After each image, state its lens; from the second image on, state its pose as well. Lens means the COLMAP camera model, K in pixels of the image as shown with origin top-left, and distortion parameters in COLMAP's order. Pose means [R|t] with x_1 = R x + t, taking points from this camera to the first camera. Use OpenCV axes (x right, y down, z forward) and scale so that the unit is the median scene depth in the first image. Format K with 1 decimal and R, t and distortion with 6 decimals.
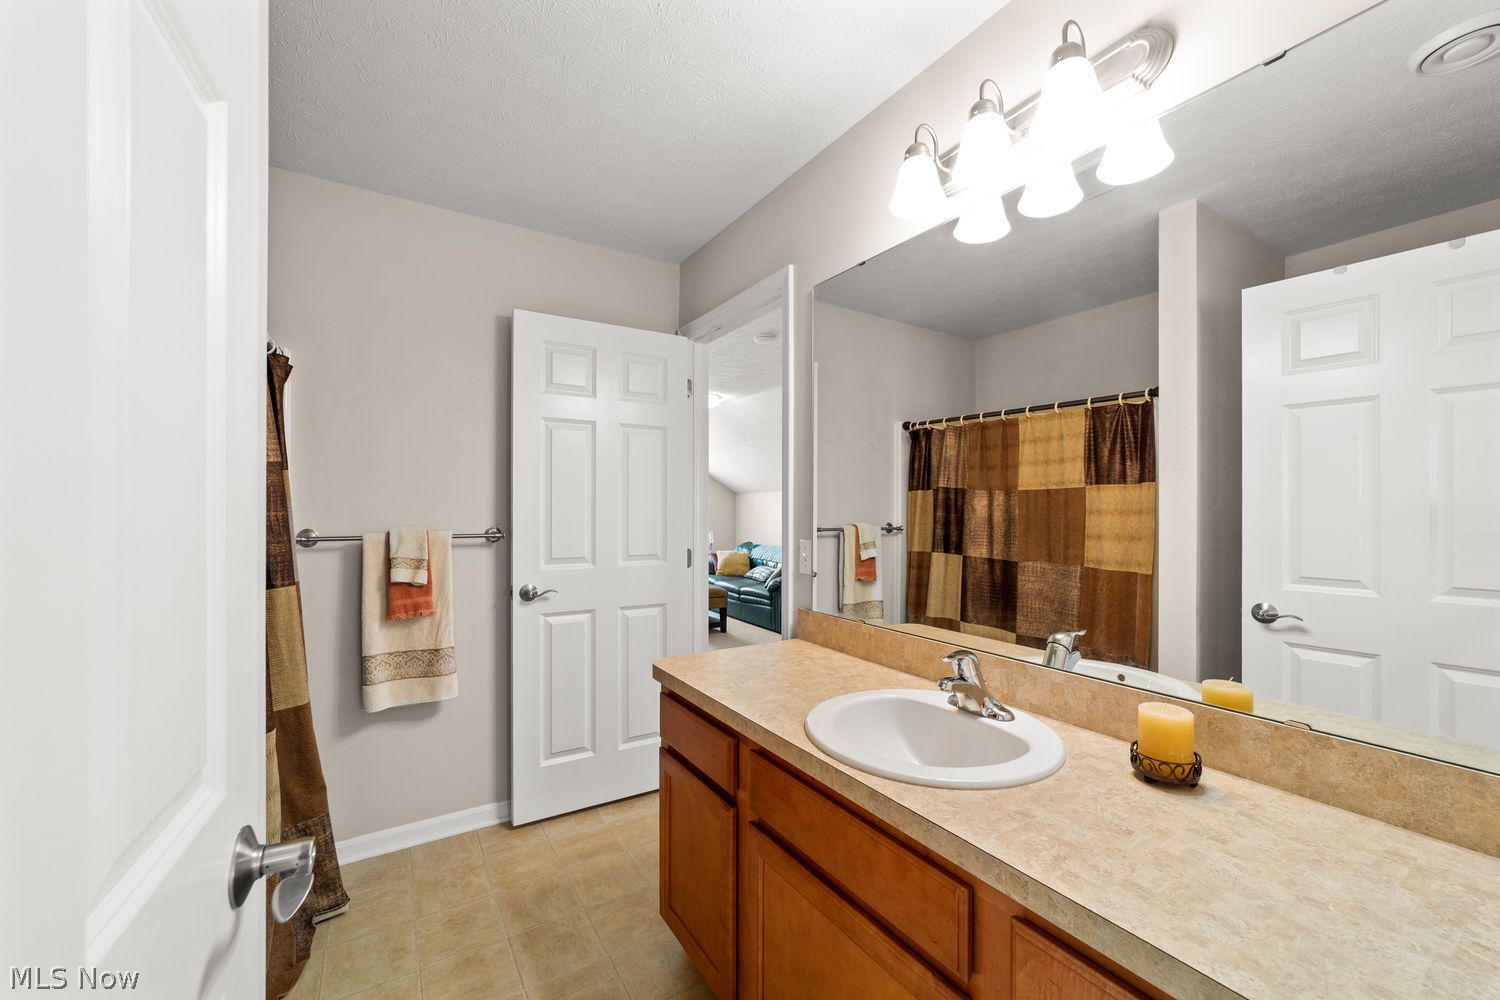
lens RADIAL K [[582.6, 0, 751.3], [0, 582.6, 509.0], [0, 0, 1]] dist [-0.010186, 0.004273]
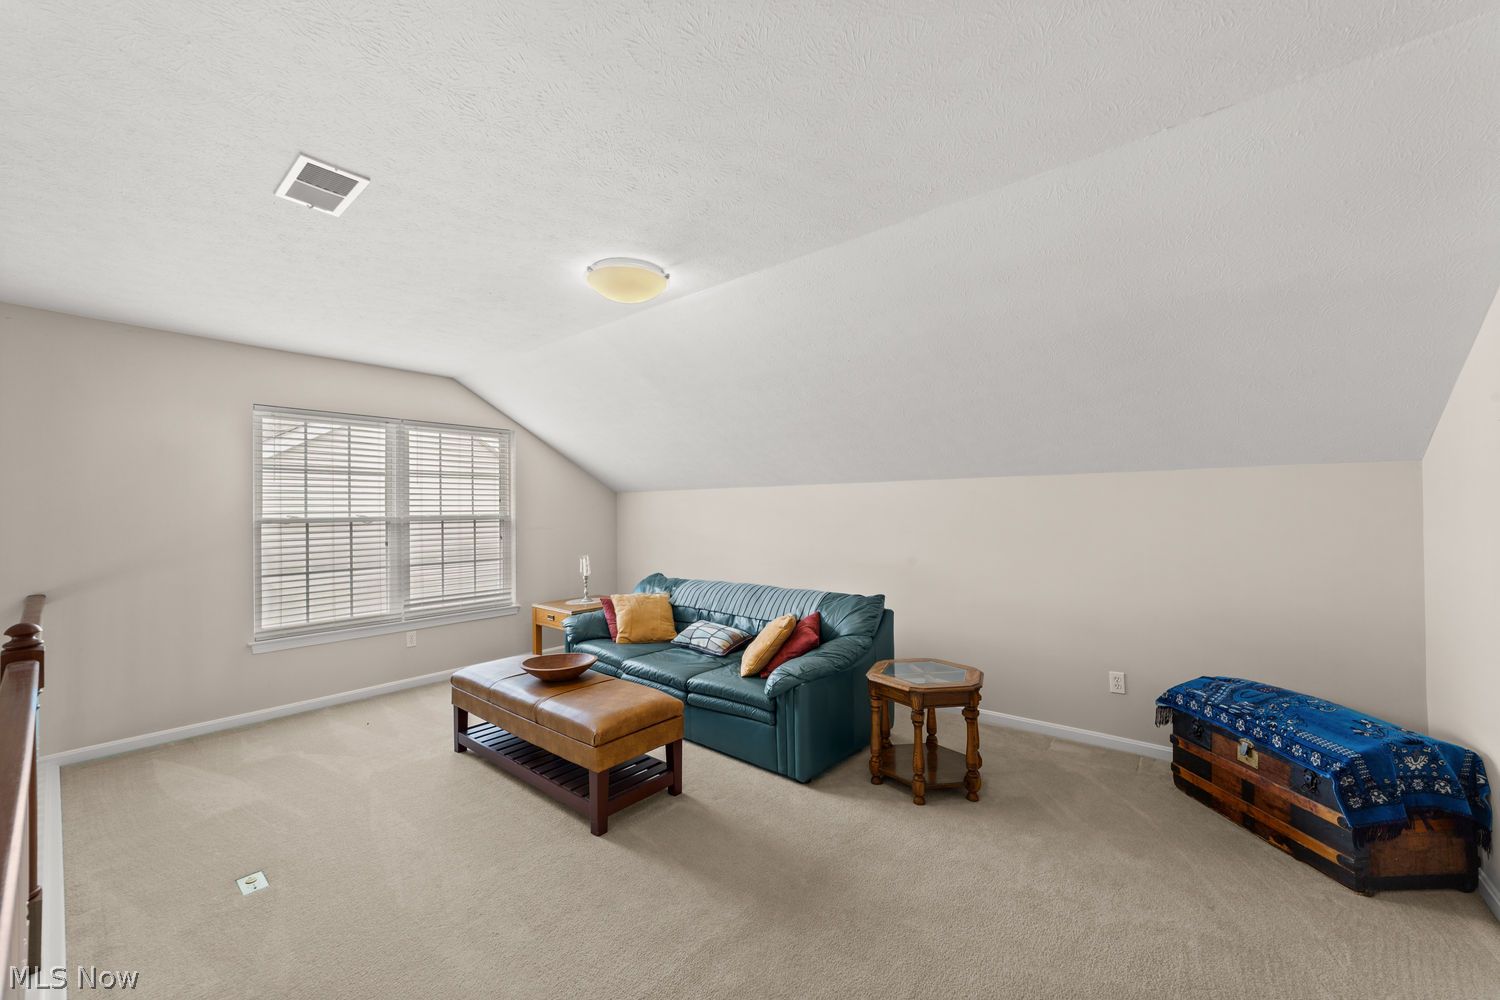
lens RADIAL K [[582.6, 0, 751.3], [0, 582.6, 509.0], [0, 0, 1]] dist [-0.010186, 0.004273]
pose [[0.951234, -0.007059, 0.308389, -0.107097], [0.007117, 0.999974, 0.000936, -0.010546], [-0.308388, 0.001304, 0.951260, 0.442968]]
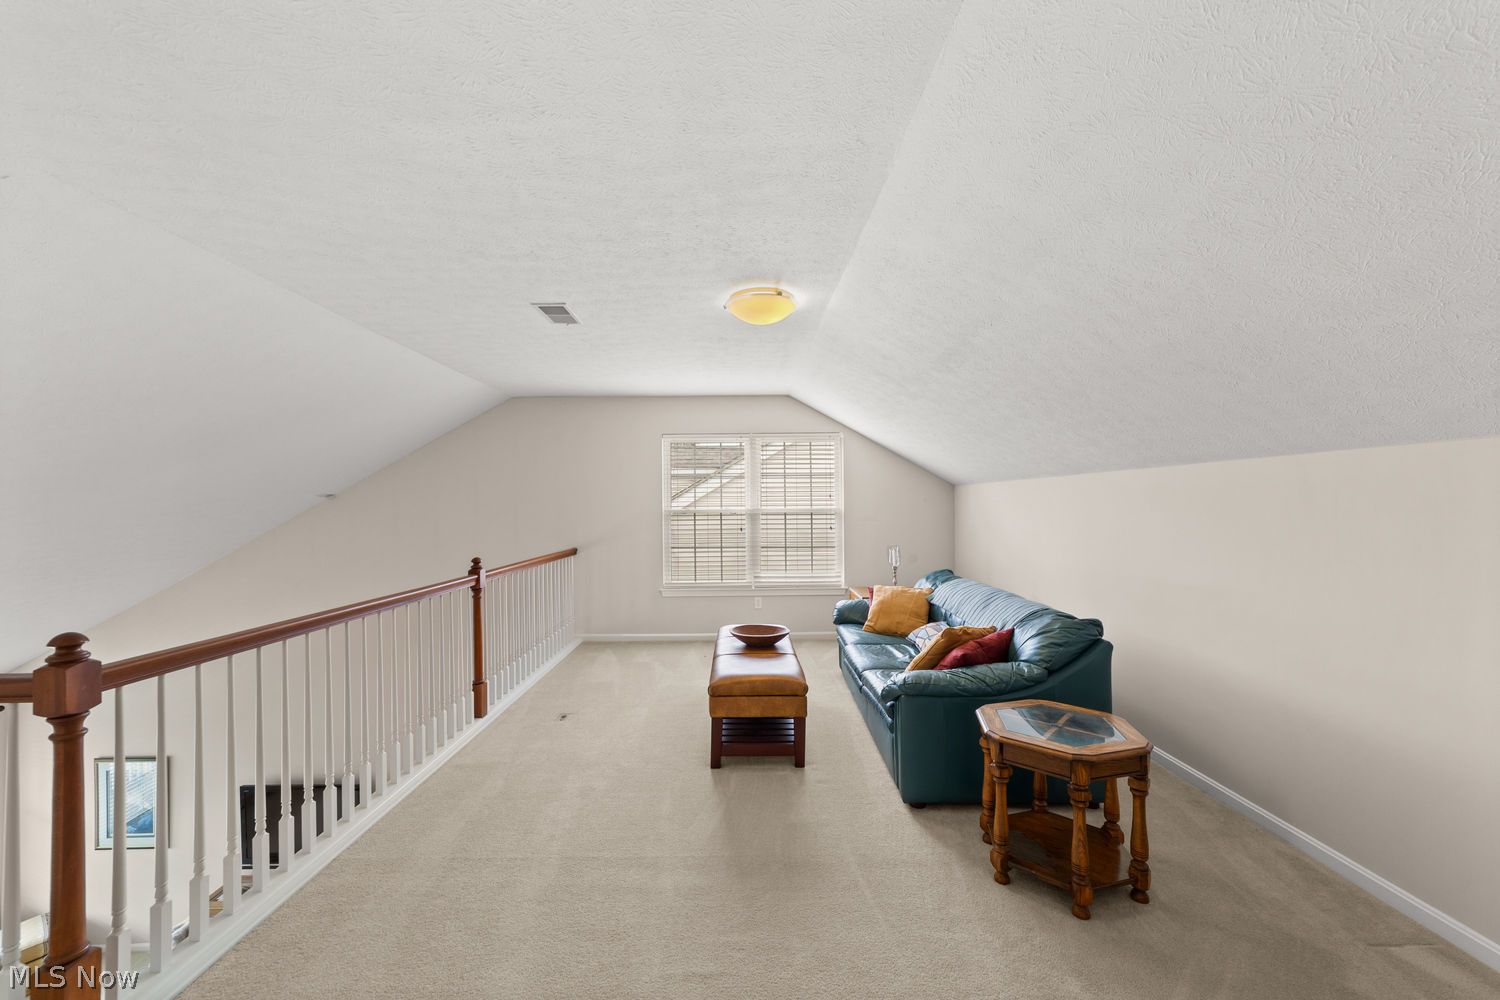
lens RADIAL K [[582.6, 0, 751.3], [0, 582.6, 509.0], [0, 0, 1]] dist [-0.010186, 0.004273]
pose [[0.848200, -0.001881, -0.529673, 0.151968], [0.007165, 0.999943, 0.007923, -0.011107], [0.529628, -0.010515, 0.848165, 0.452161]]
